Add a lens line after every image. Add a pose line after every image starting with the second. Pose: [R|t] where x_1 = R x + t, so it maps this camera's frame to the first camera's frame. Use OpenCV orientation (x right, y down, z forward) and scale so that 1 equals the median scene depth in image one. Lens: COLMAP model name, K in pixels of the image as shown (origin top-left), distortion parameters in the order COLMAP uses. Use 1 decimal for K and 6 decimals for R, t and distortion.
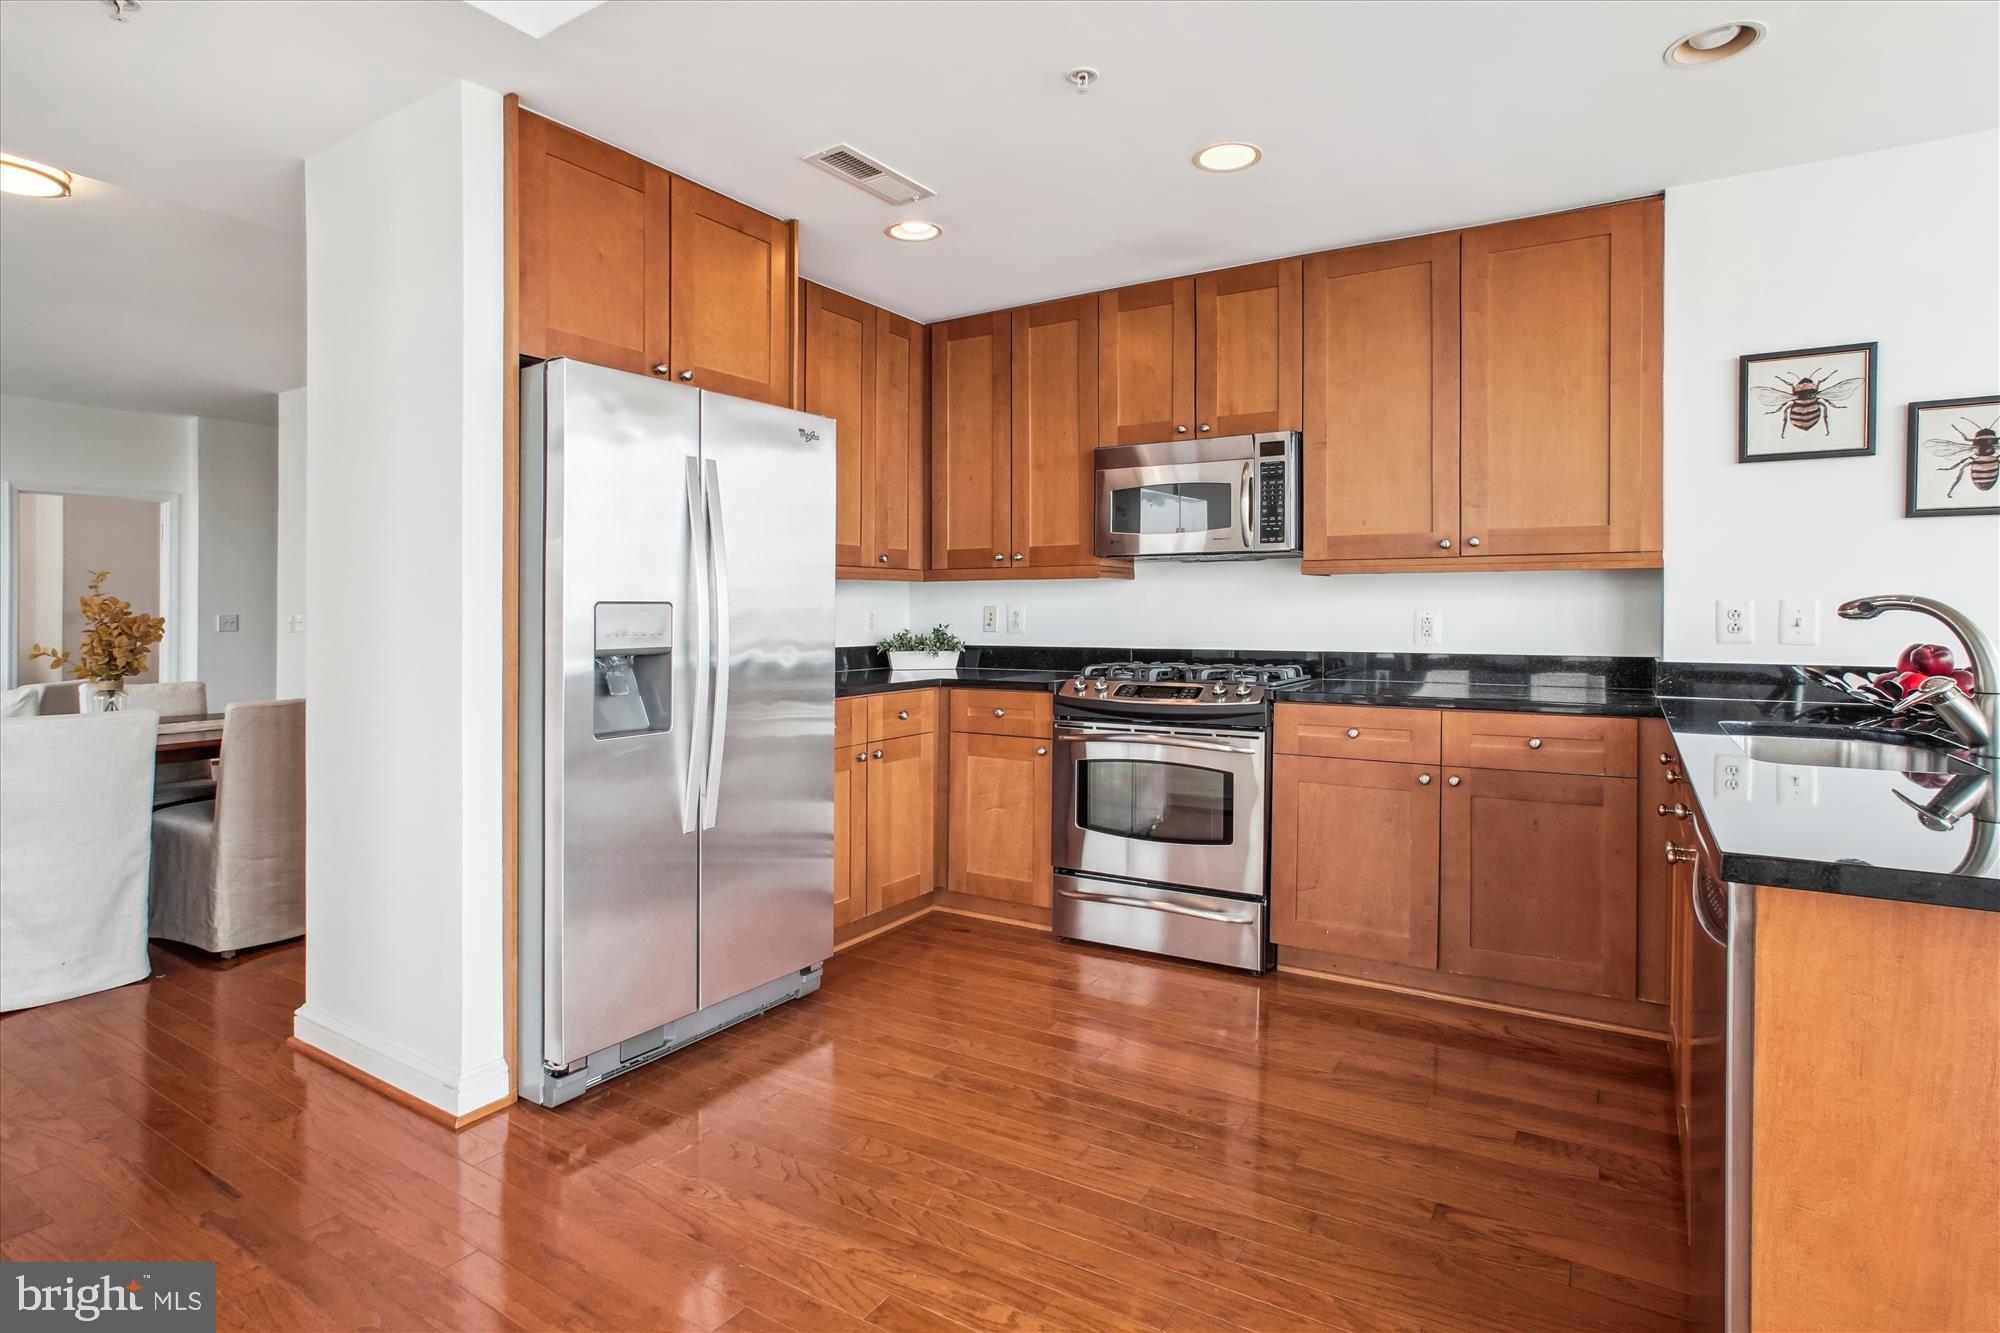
lens RADIAL K [[1033.8, 0, 999.3], [0, 1033.8, 601.9], [0, 0, 1]] dist [-0.035716, 0.001656]
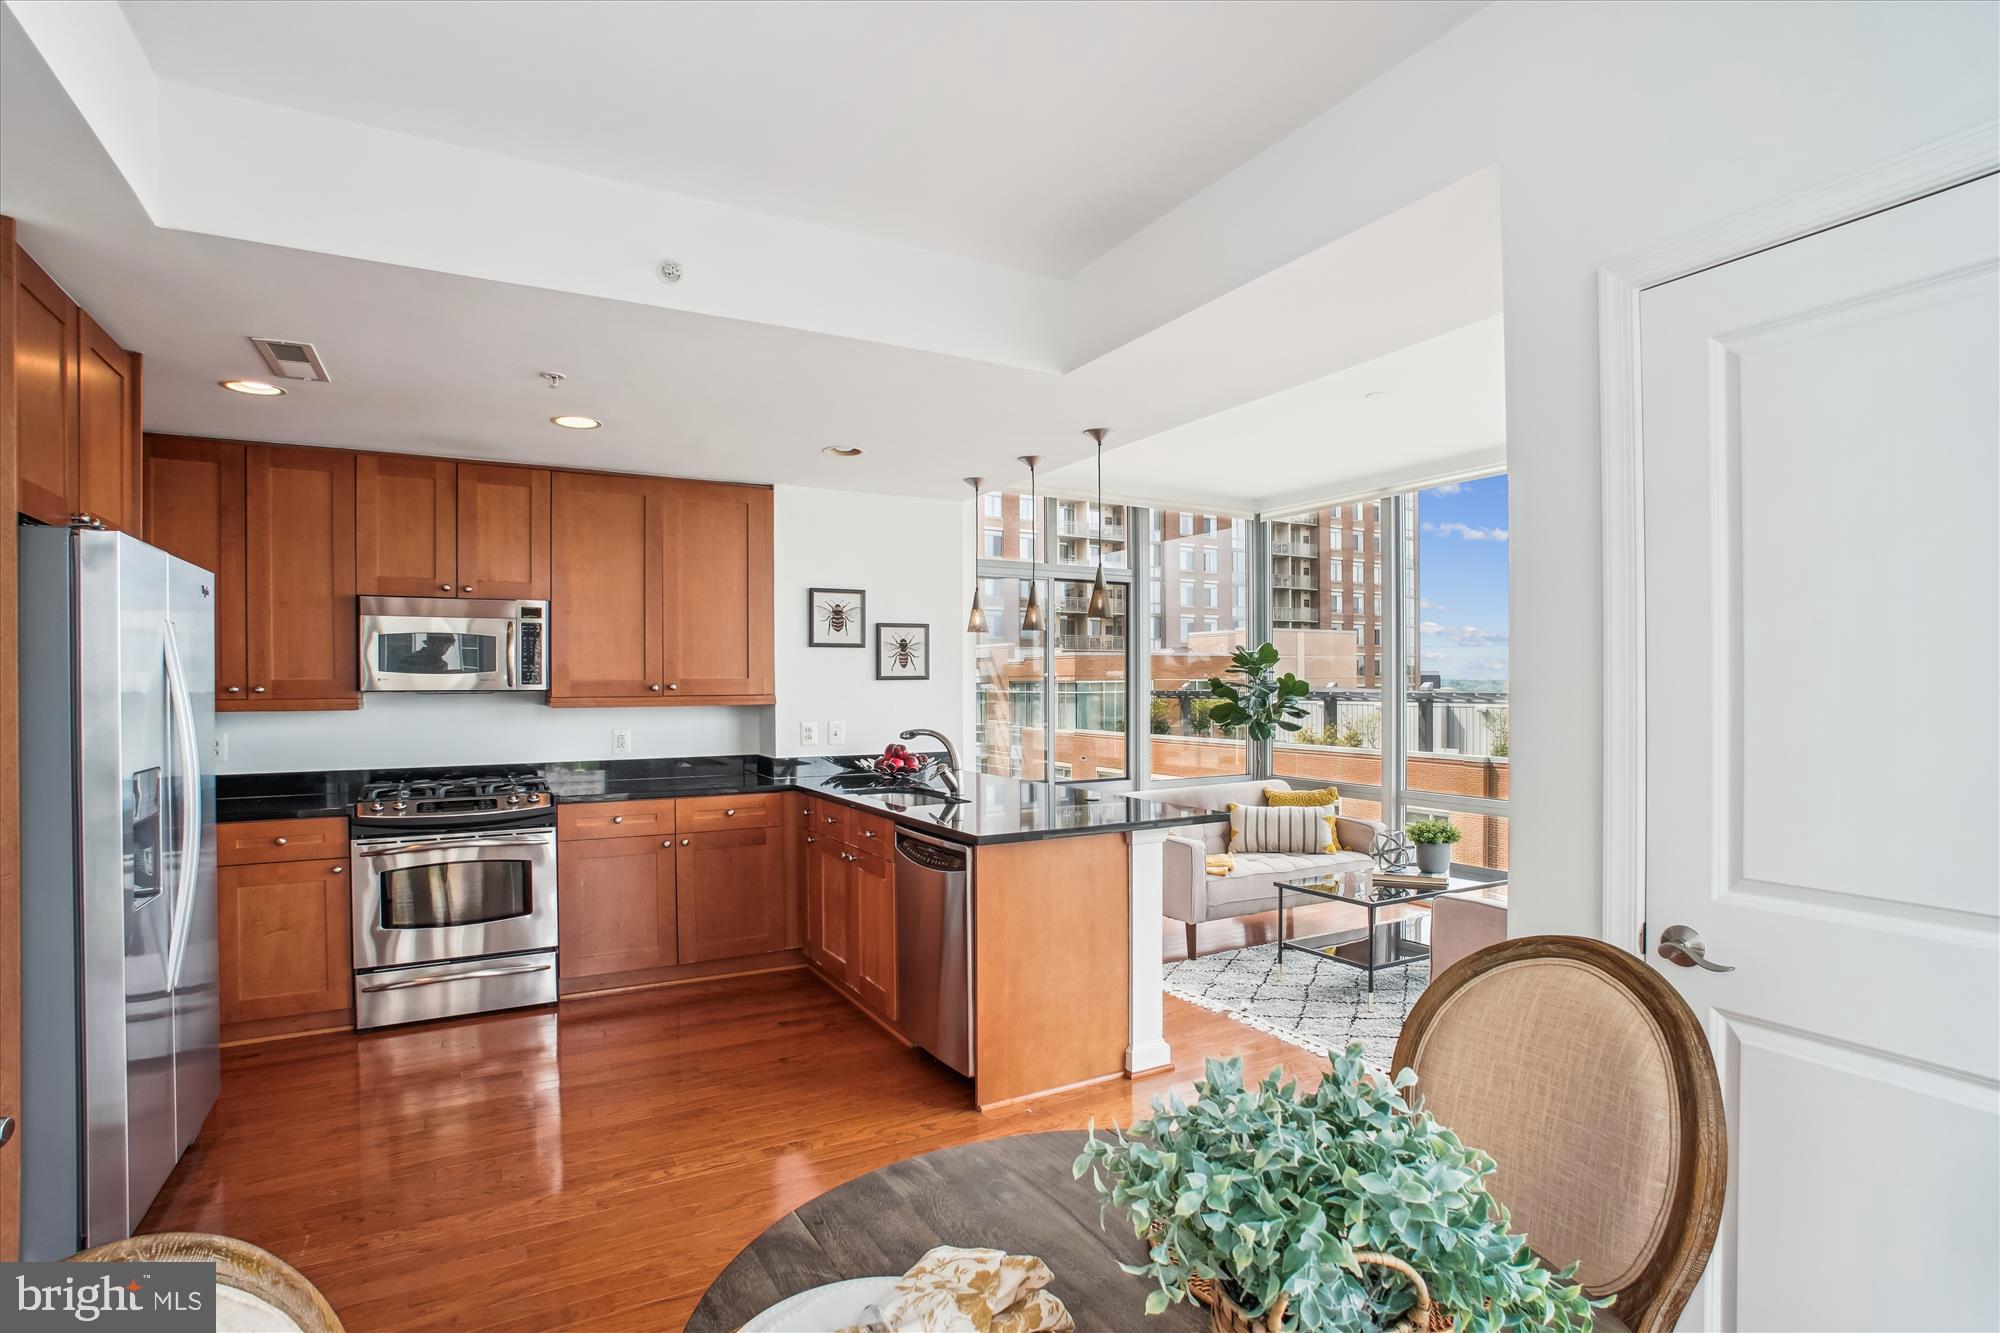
lens RADIAL K [[1021.6, 0, 1008.5], [0, 1021.6, 687.8], [0, 0, 1]] dist [-0.025833, 0.000951]
pose [[0.479736, -0.004437, 0.877402, -0.632580], [-0.005268, 0.999955, 0.007938, -0.071775], [-0.877397, -0.008430, 0.479691, -0.172745]]
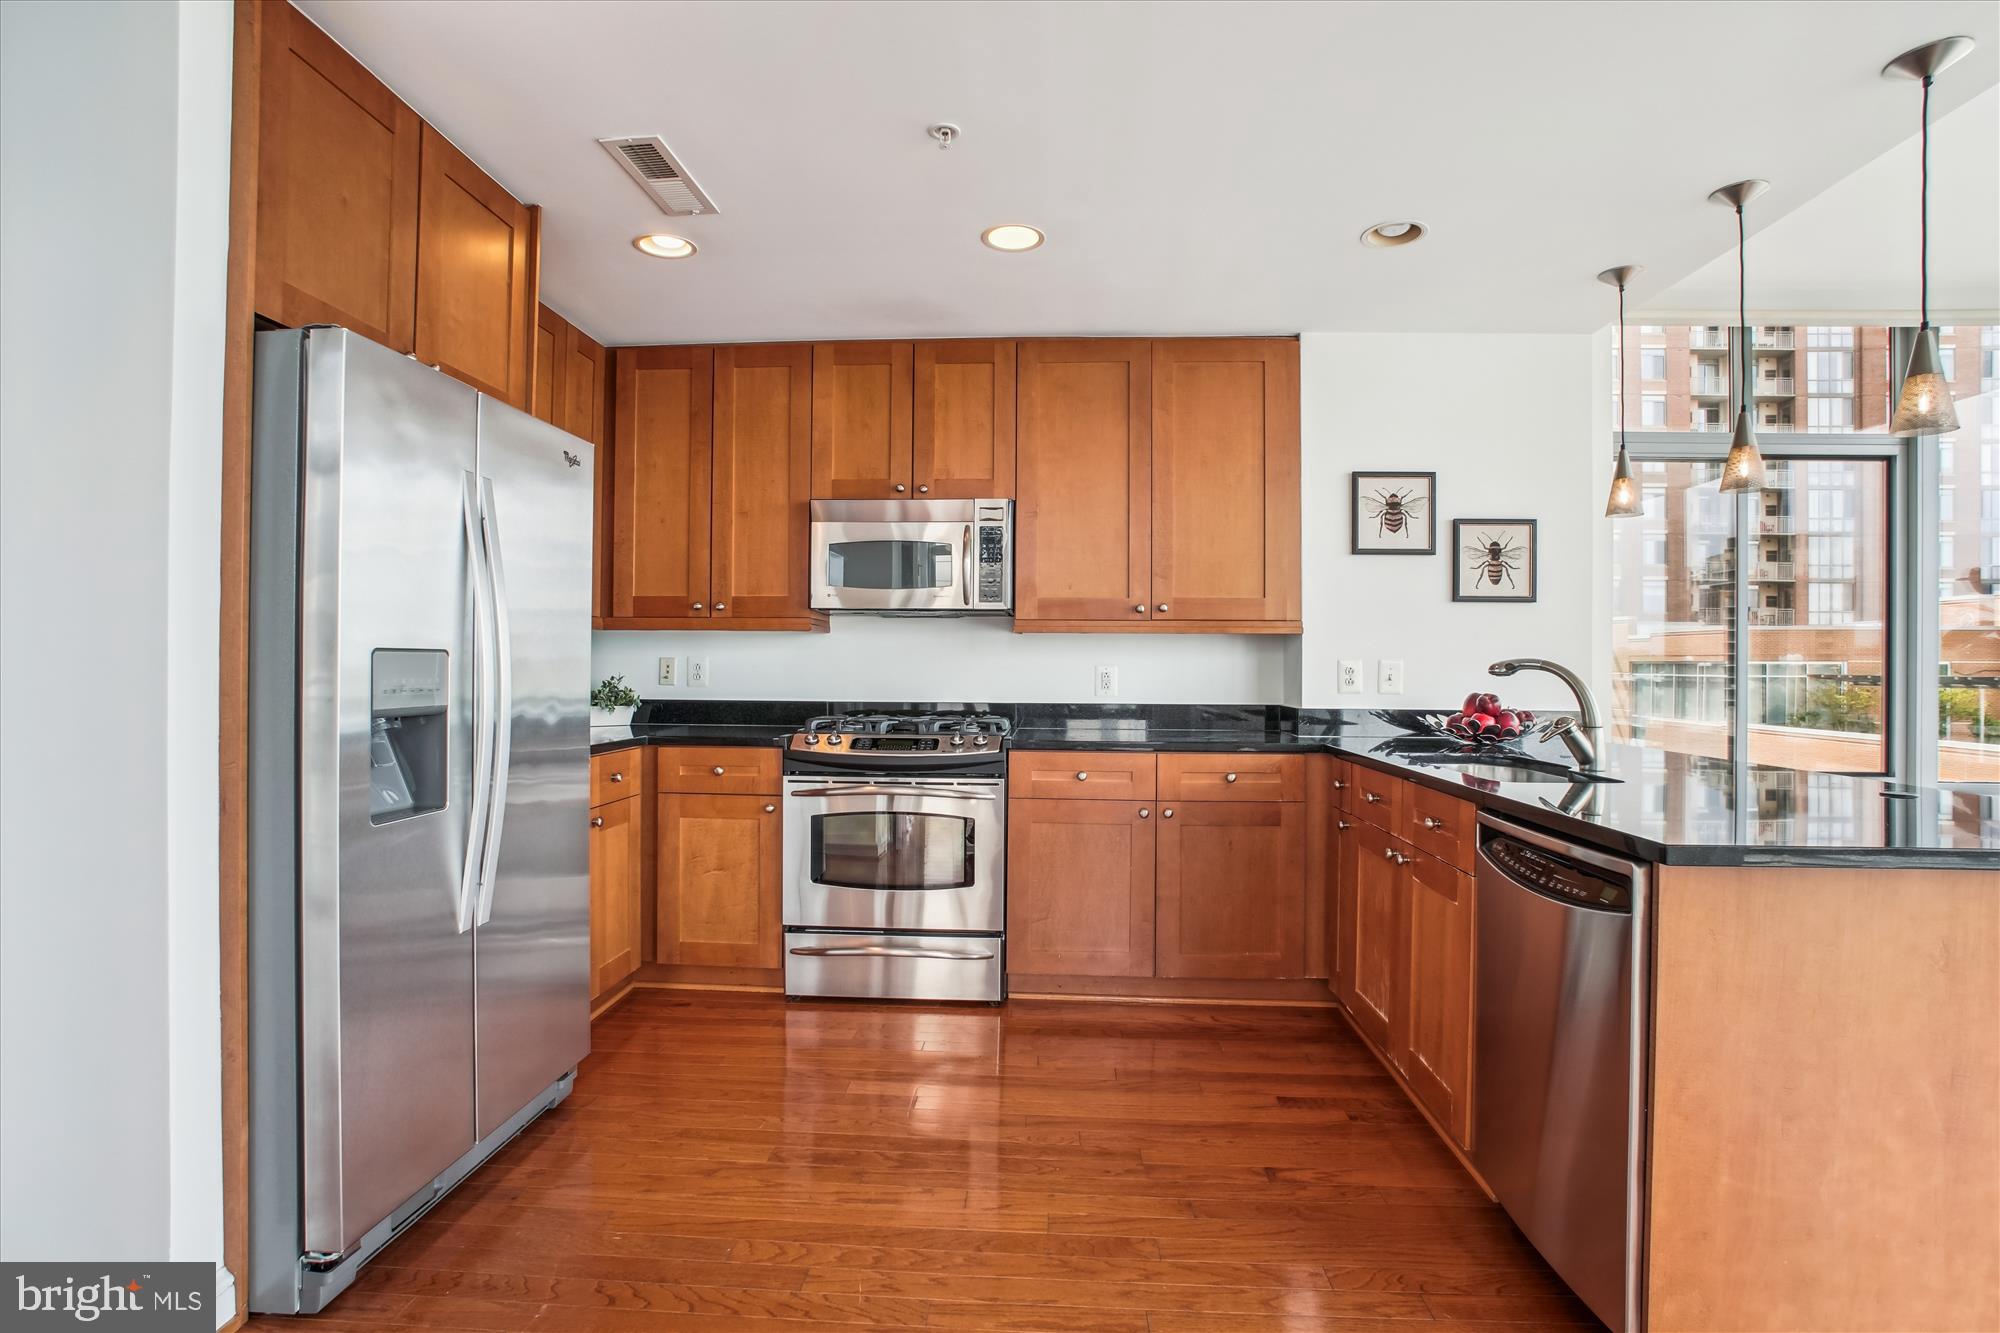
lens RADIAL K [[999.9, 0, 992.3], [0, 999.9, 662.7], [0, 0, 1]] dist [-0.073055, 0.031216]
pose [[0.879470, 0.008393, 0.475880, -0.246079], [-0.012549, 0.999906, 0.005556, 0.000088], [-0.475789, -0.010859, 0.879493, 0.093684]]
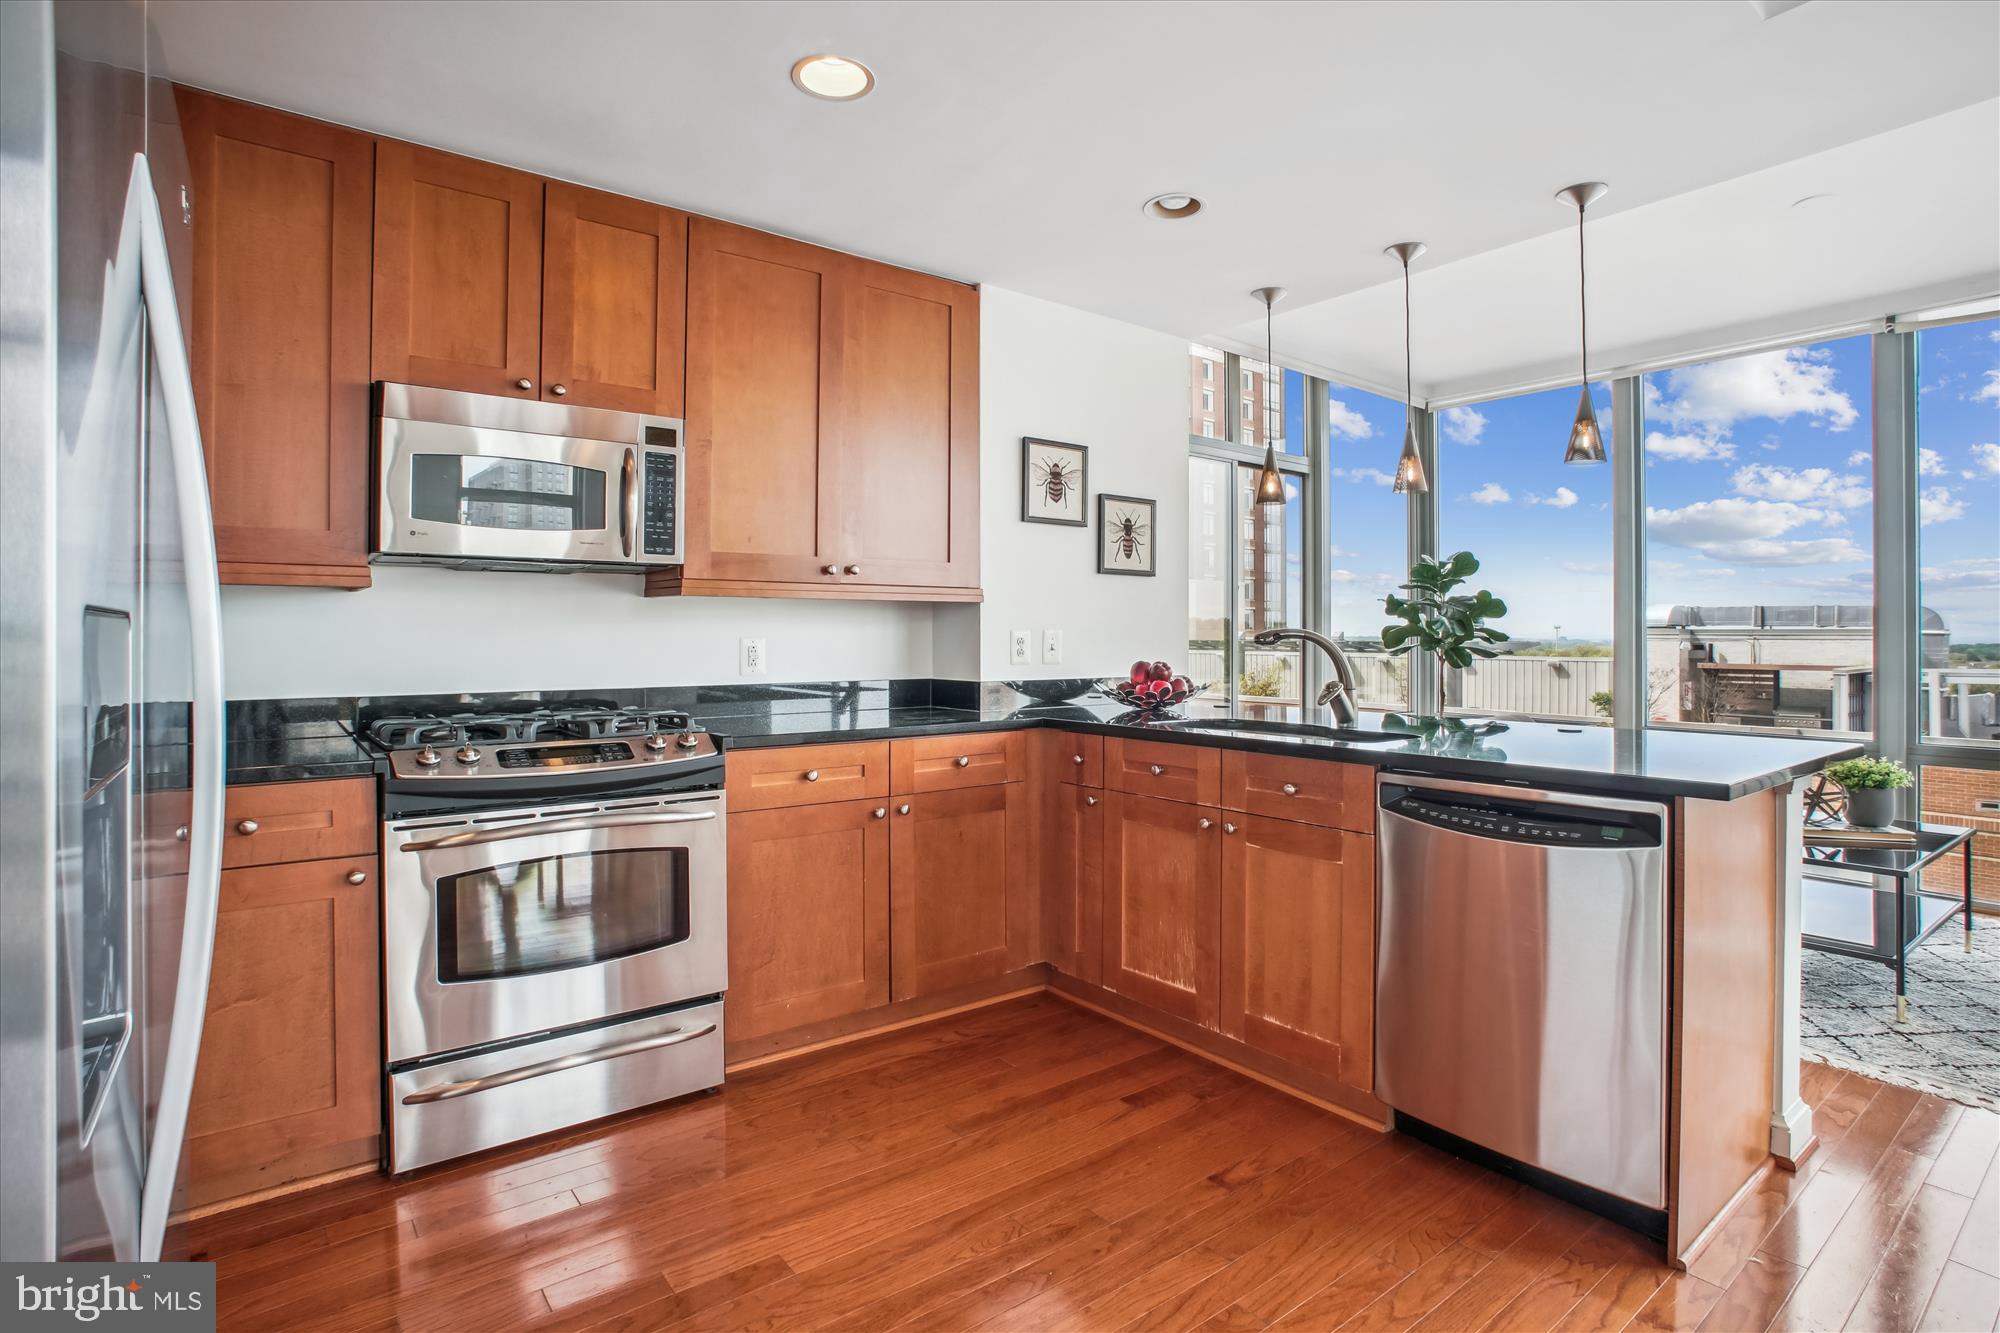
lens RADIAL K [[1019.9, 0, 1029.1], [0, 1019.9, 629.4], [0, 0, 1]] dist [-0.027137, 0.001487]
pose [[0.340645, 0.006953, 0.940166, -0.413103], [-0.009213, 0.999949, -0.004057, 0.002056], [-0.940147, -0.007280, 0.340692, 0.501897]]
